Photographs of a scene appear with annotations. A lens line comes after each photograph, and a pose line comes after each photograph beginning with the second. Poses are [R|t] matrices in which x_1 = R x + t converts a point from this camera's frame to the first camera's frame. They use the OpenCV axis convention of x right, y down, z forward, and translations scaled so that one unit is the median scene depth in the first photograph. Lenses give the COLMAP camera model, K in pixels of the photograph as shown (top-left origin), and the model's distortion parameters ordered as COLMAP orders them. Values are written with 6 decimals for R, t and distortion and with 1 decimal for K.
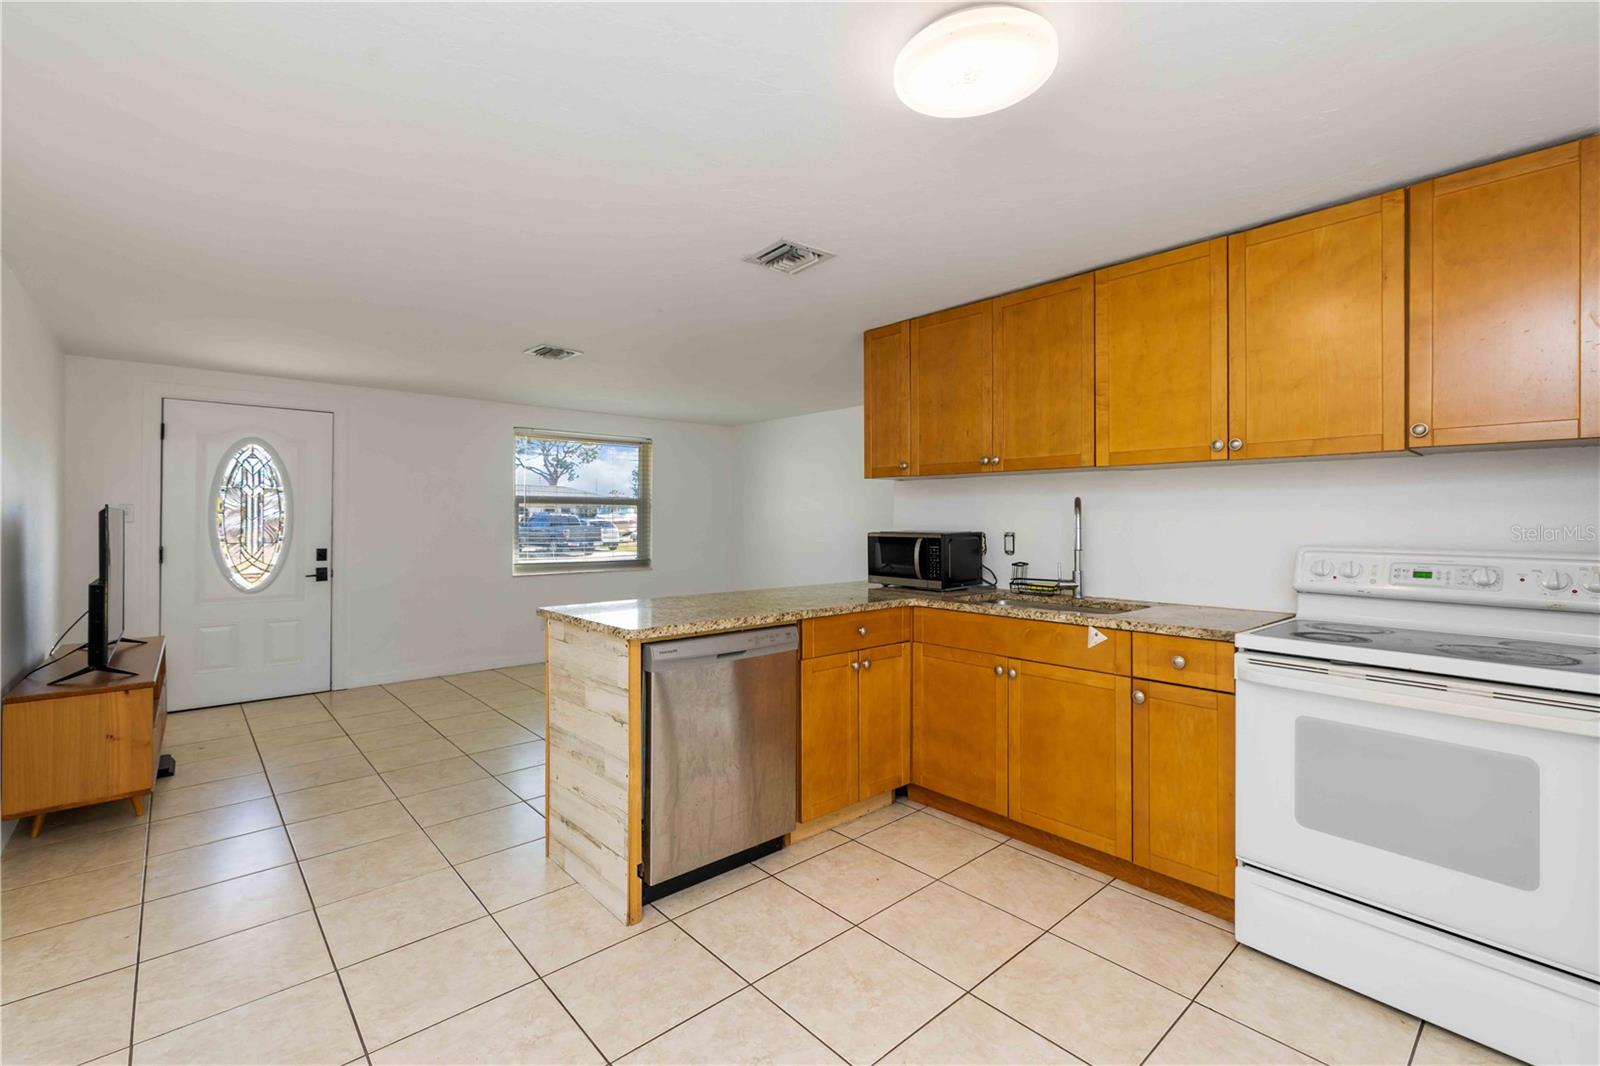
lens RADIAL K [[698.0, 0, 803.9], [0, 698.0, 517.2], [0, 0, 1]] dist [0.000569, 0.000456]
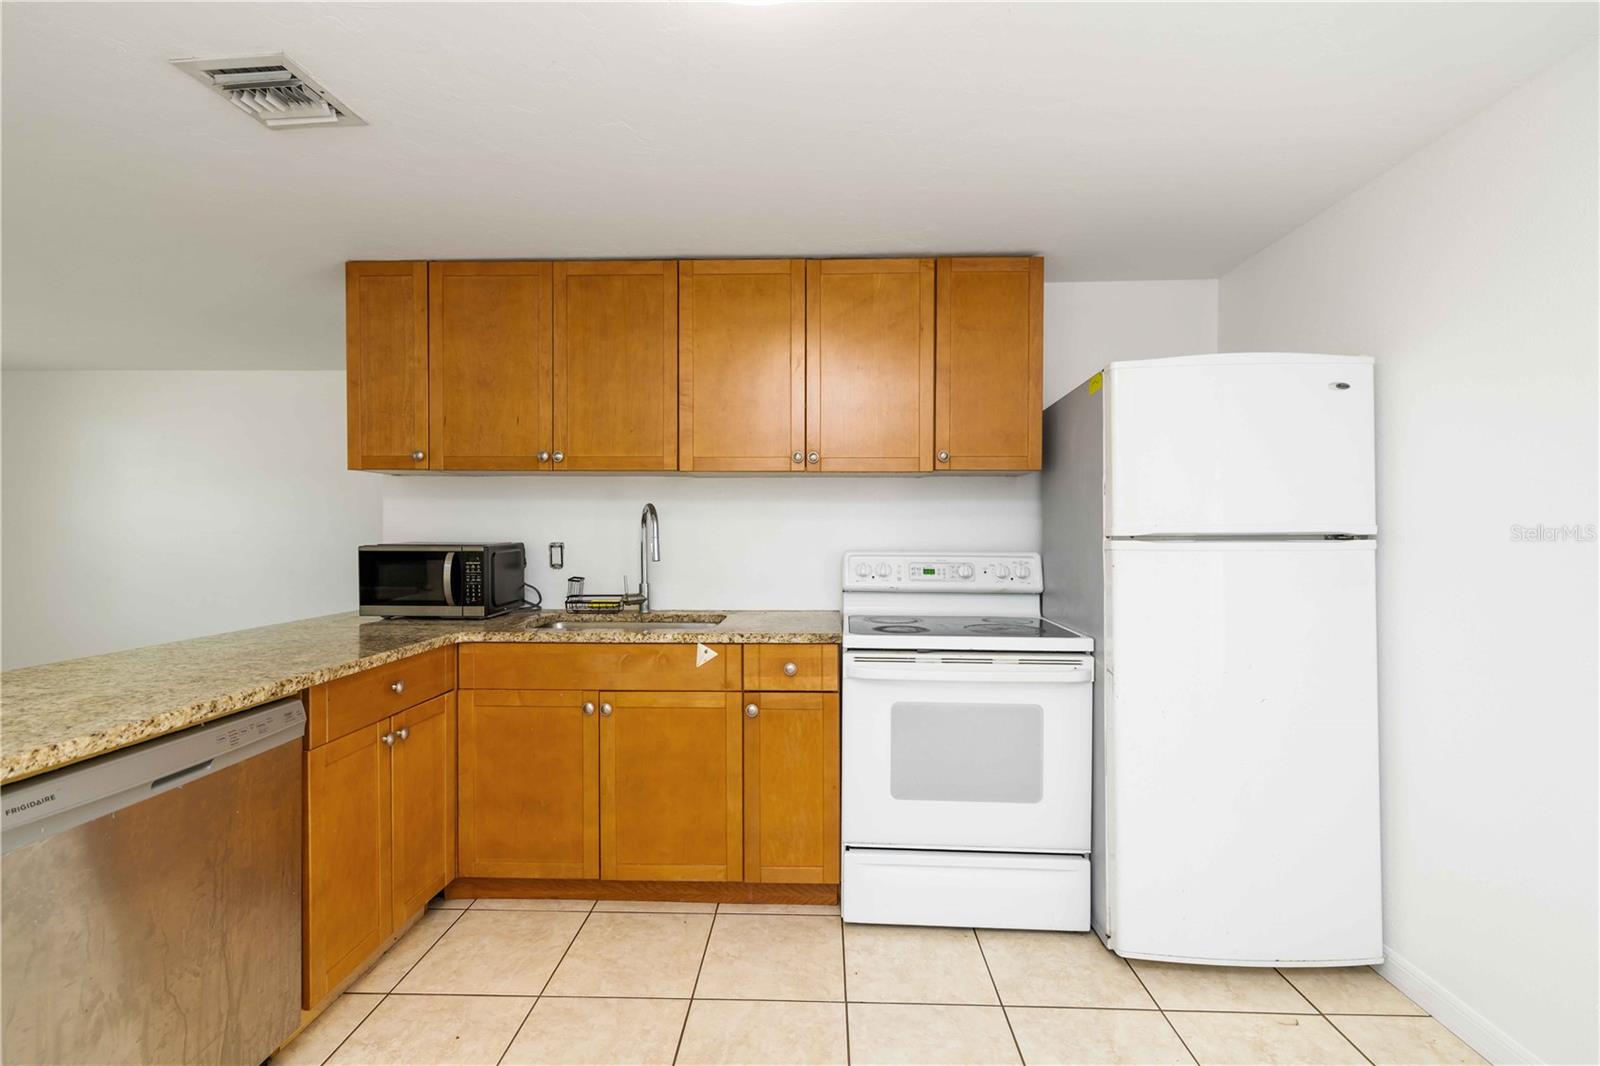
lens RADIAL K [[692.2, 0, 804.0], [0, 692.2, 535.5], [0, 0, 1]] dist [-0.000471, 0.000624]
pose [[0.689332, -0.006984, 0.724412, -0.146446], [-0.003291, 0.999913, 0.012771, 0.001359], [-0.724438, -0.011187, 0.689249, 0.253253]]
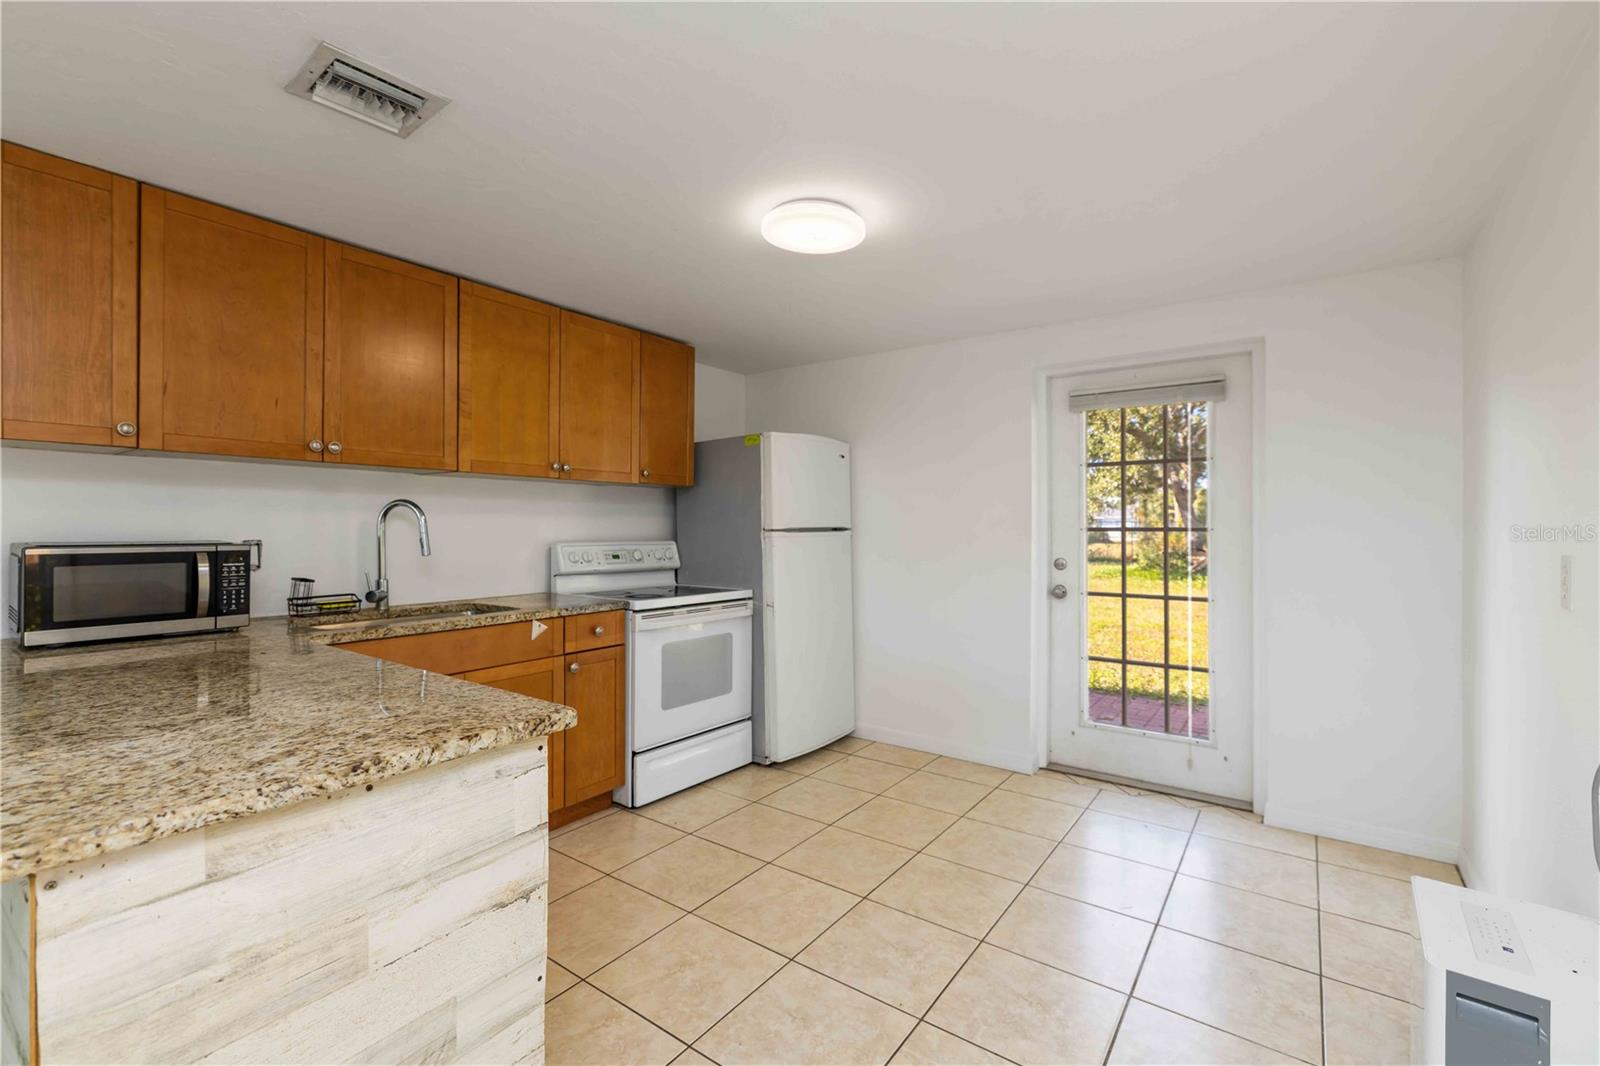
lens RADIAL K [[698.0, 0, 803.9], [0, 698.0, 517.2], [0, 0, 1]] dist [0.000569, 0.000456]
pose [[-0.214167, 0.009689, 0.976749, -0.717844], [-0.007409, 0.999906, -0.011543, 0.002362], [-0.976769, -0.009709, -0.214075, 0.768452]]
